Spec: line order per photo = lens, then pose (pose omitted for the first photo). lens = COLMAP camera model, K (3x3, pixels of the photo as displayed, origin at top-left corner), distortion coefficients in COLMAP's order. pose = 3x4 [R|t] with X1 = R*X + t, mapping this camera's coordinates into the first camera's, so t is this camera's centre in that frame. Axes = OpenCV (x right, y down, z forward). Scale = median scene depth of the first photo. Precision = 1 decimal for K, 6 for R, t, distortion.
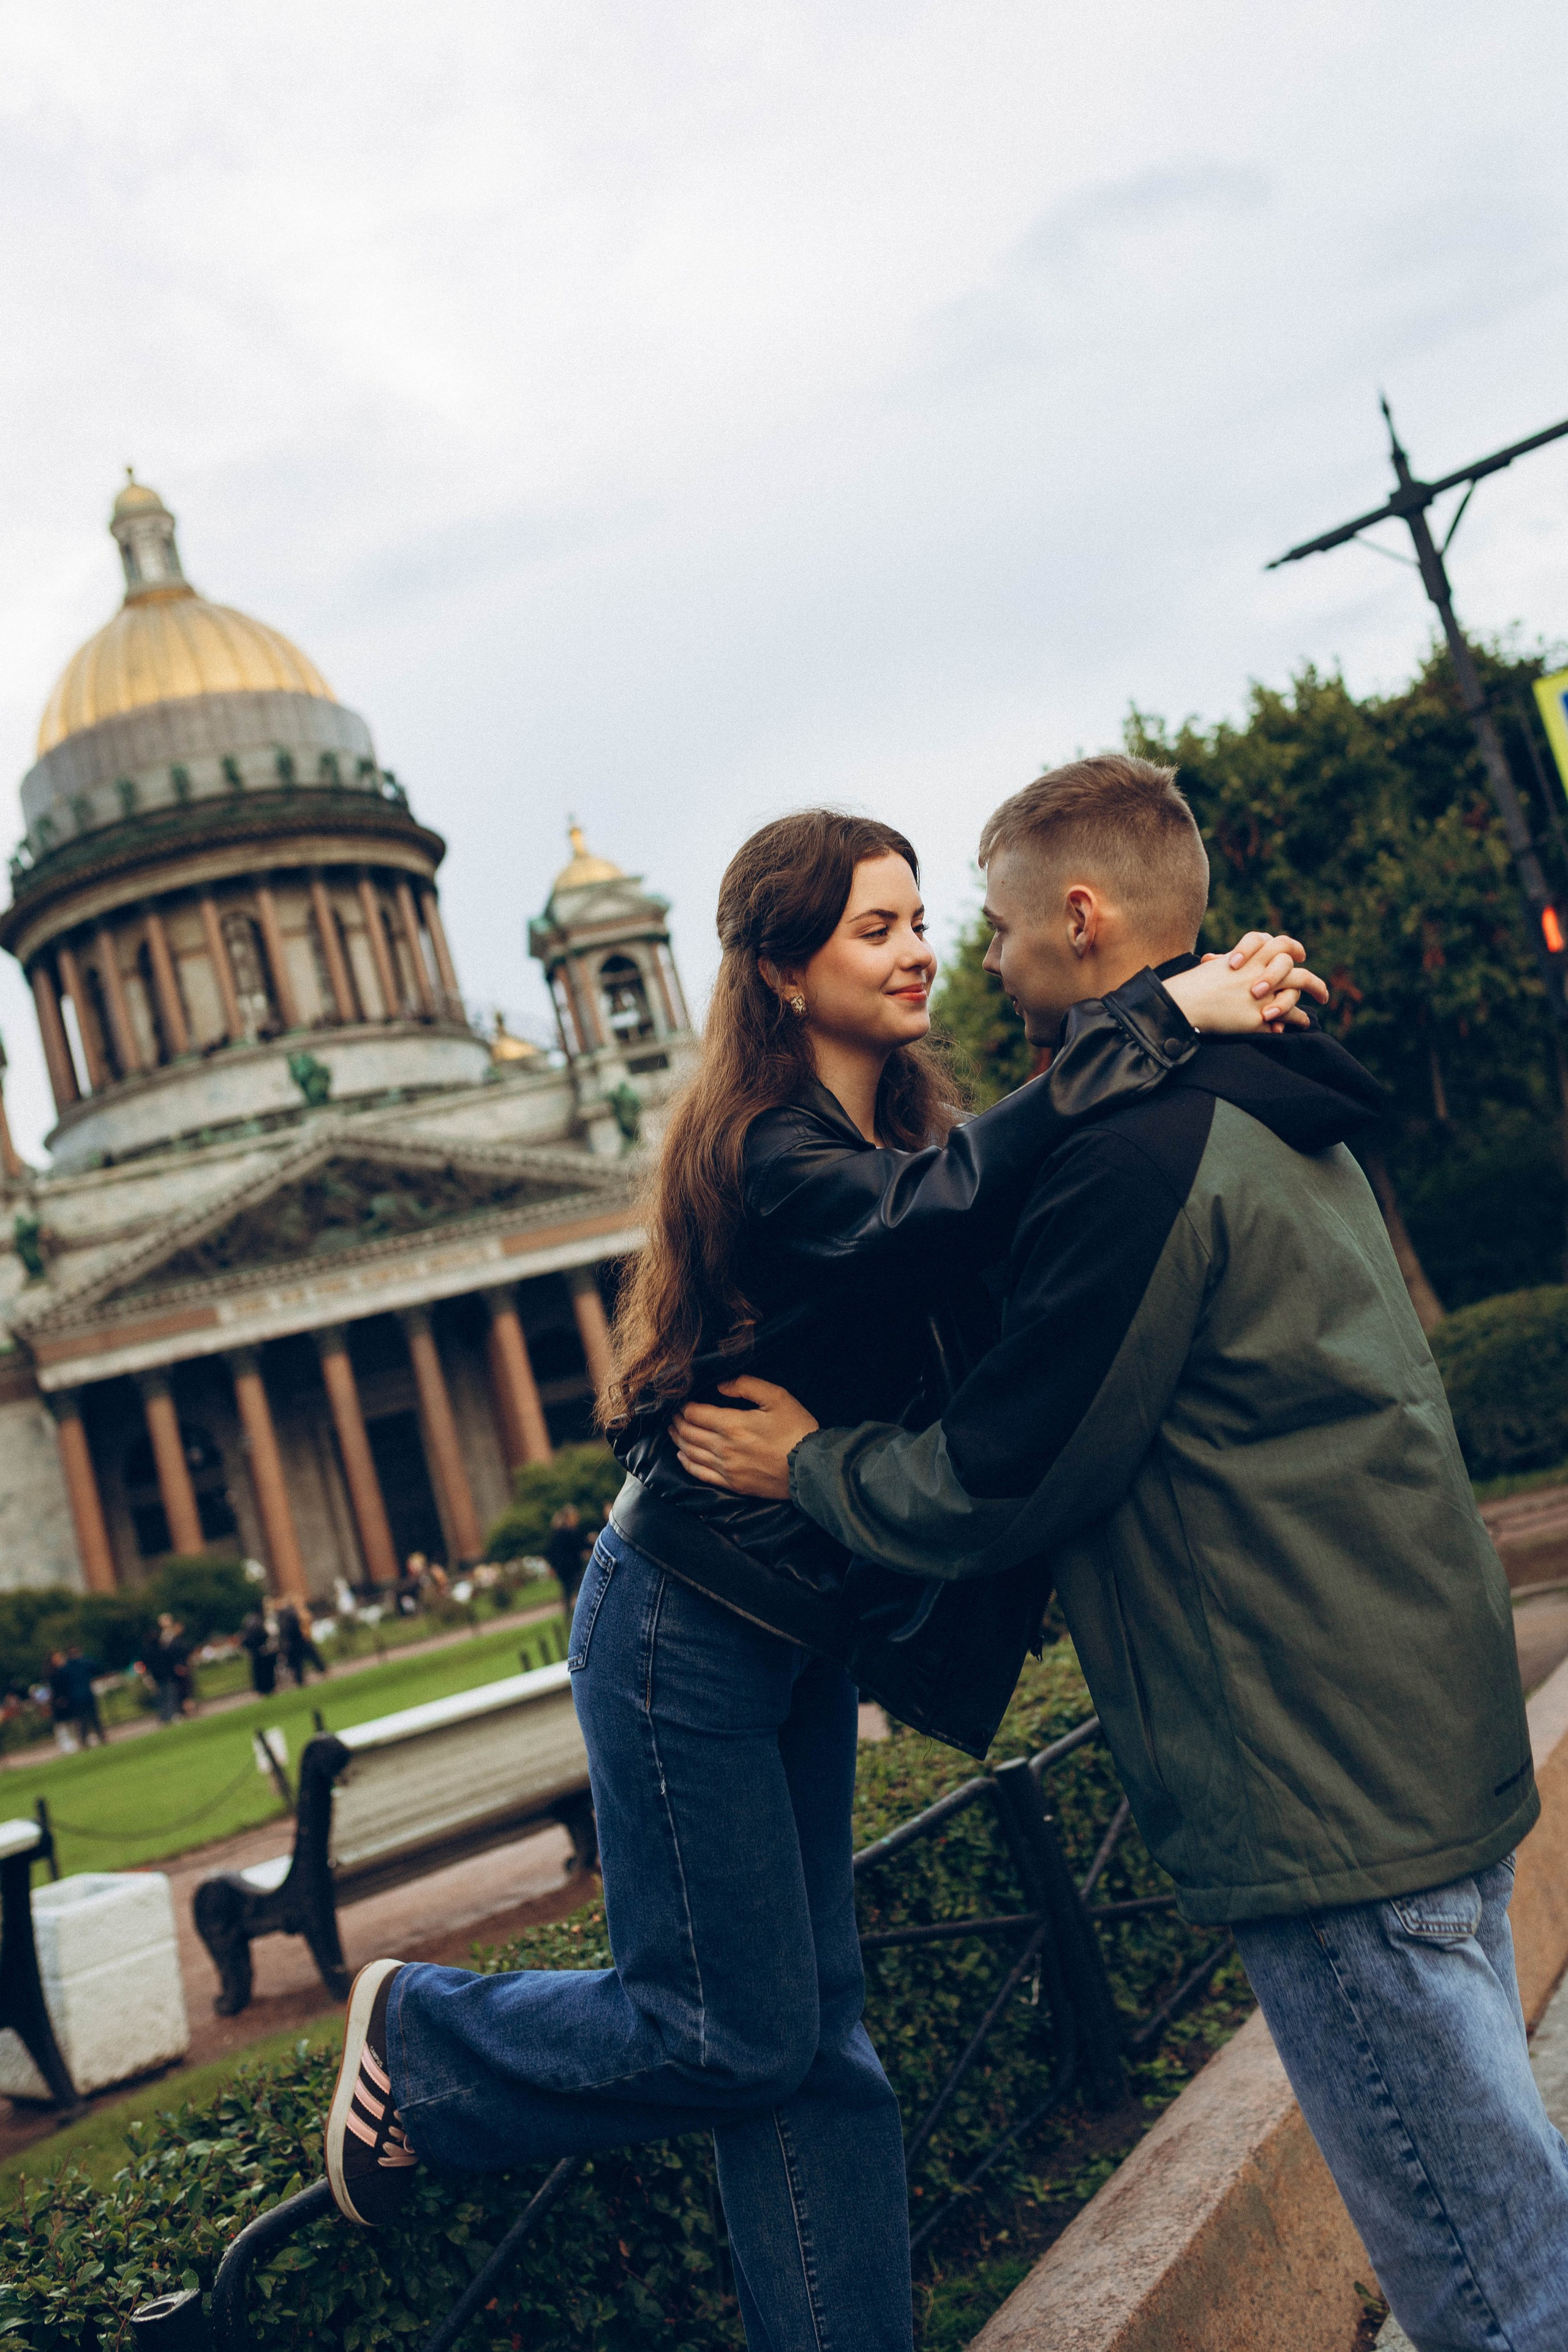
lens RADIAL K [[2450.9, 0, 802.8], [0, 2450.9, 1051.5], [0, 0, 1]] dist [0.001530, 0.000538]
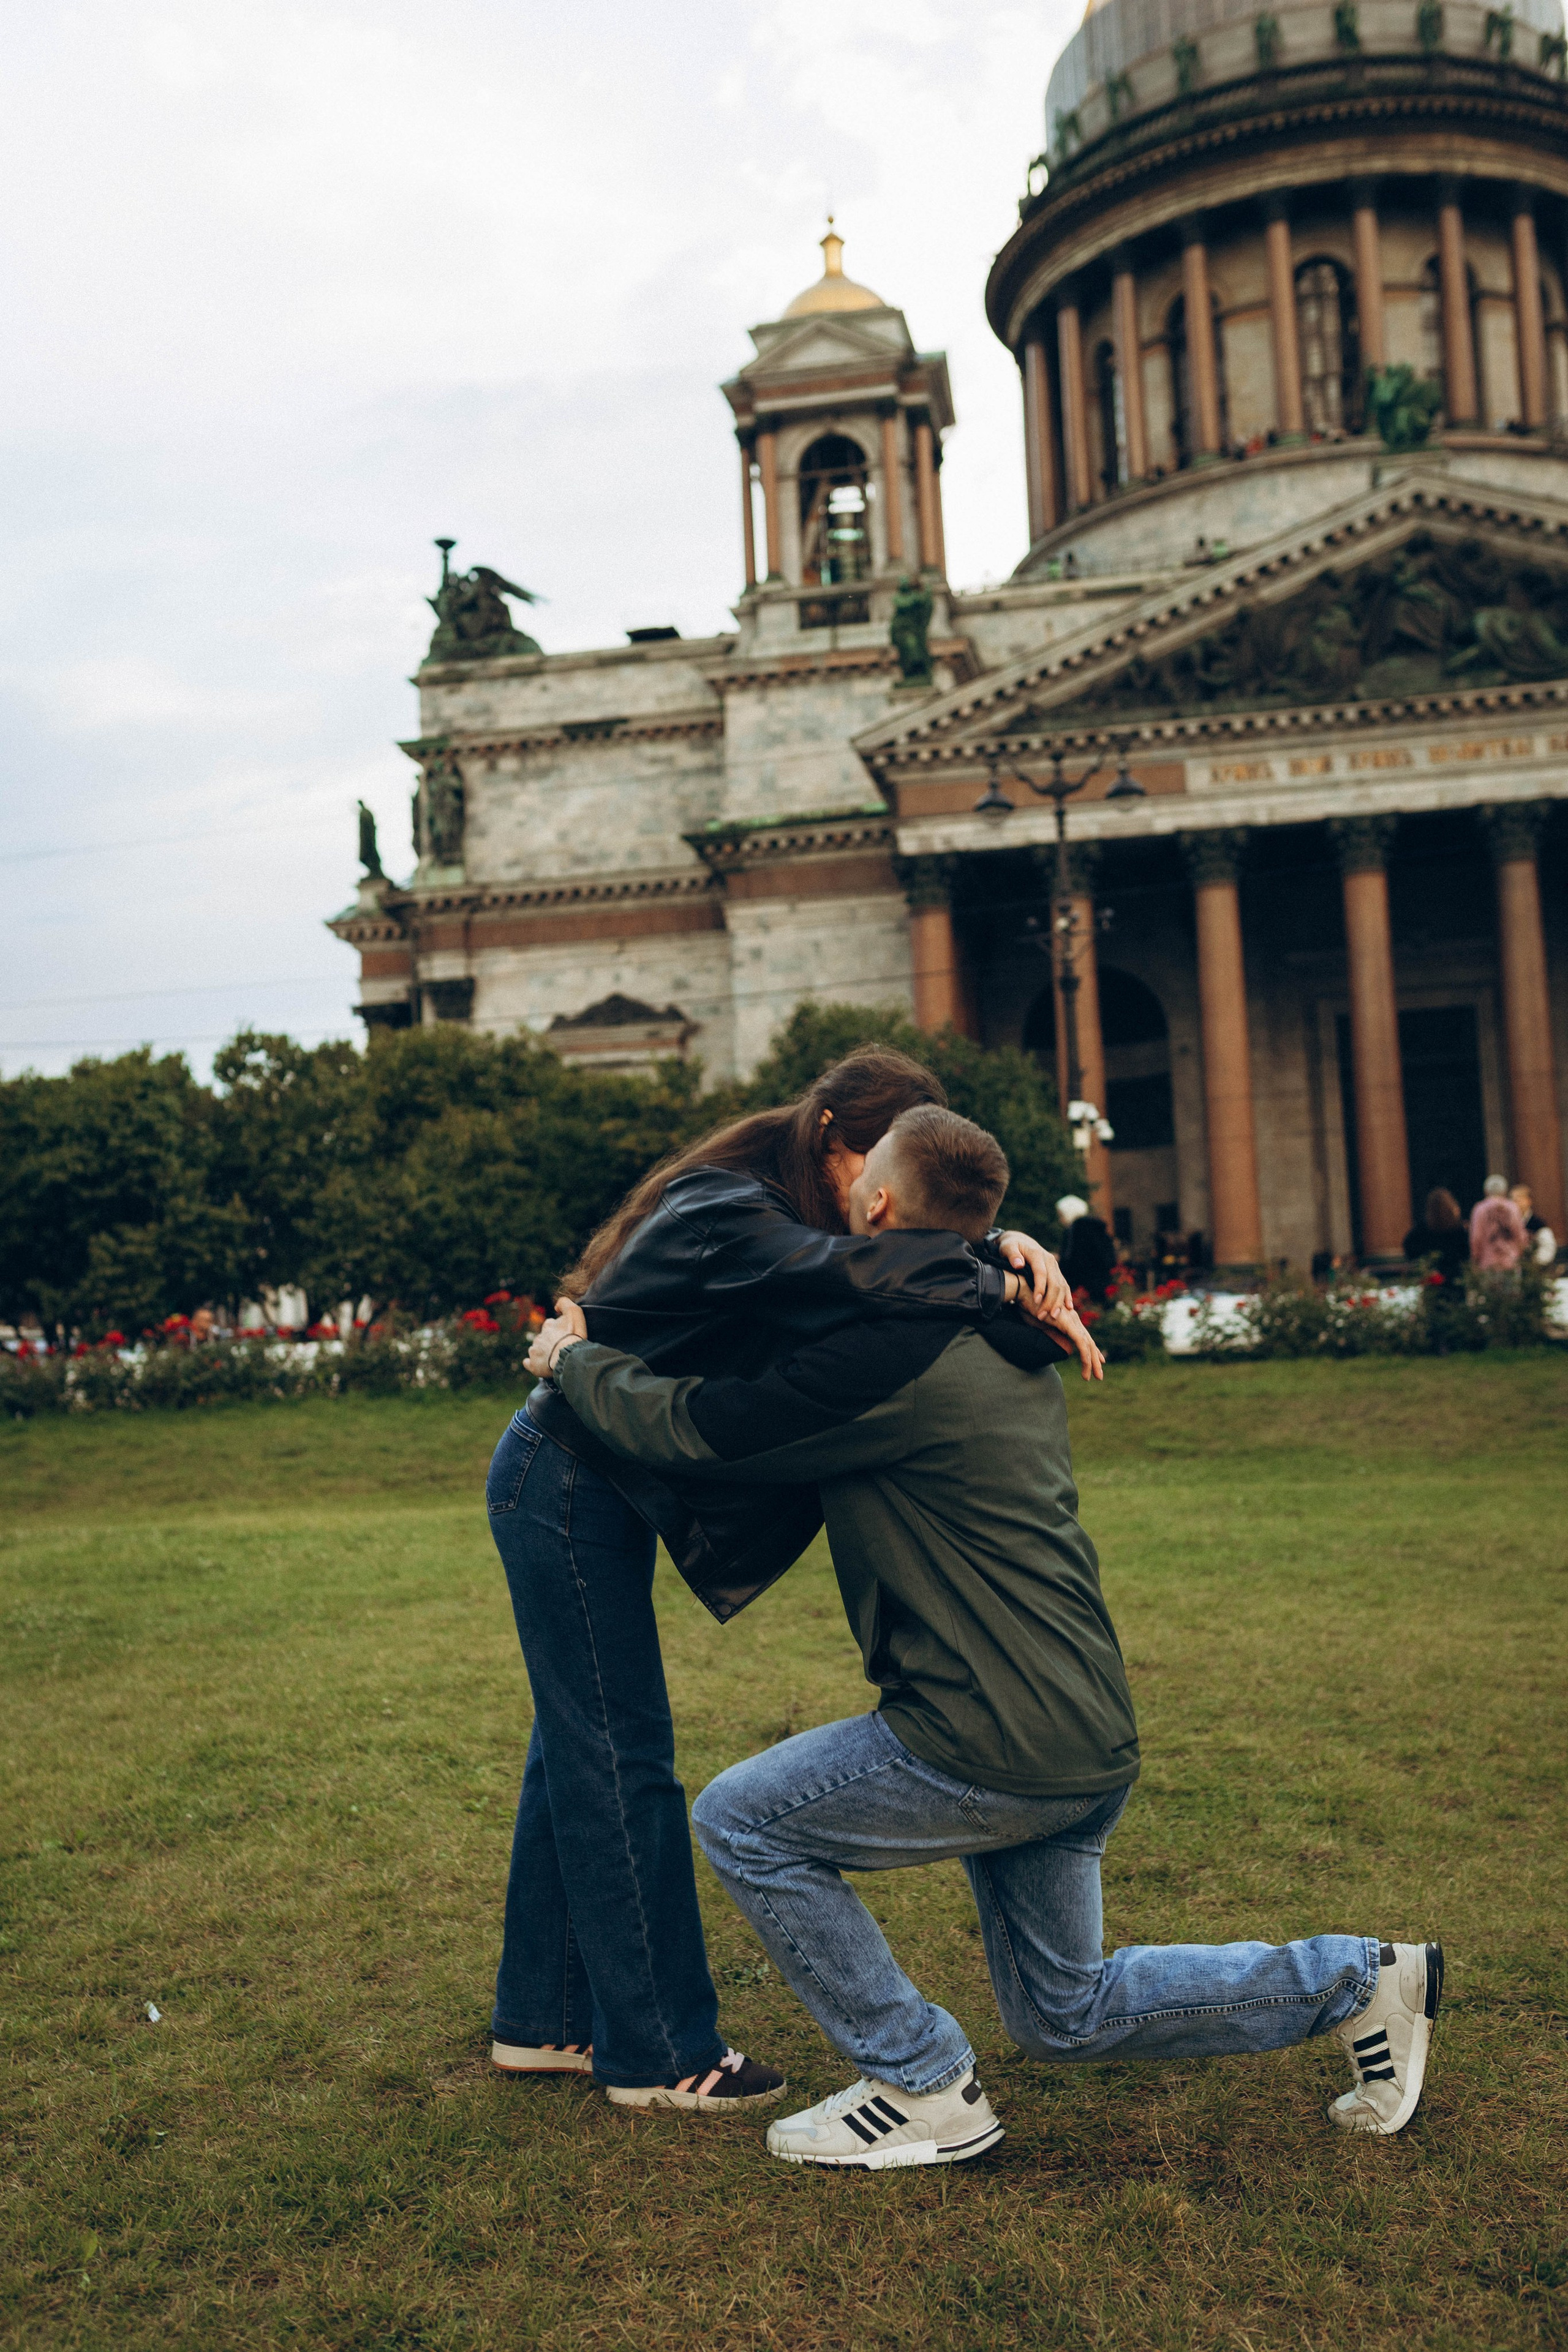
lens RADIAL K [[2231.3, 0, 772.5], [0, 2231.3, 1169.2], [0, 0, 1]] dist [0.003043, -0.000752]
pose [[0.892142, 0.183426, -0.412840, -0.071591], [-0.109442, 0.974392, 0.196423, 0.090014], [0.438298, -0.130056, 0.889371, 0.386300]]
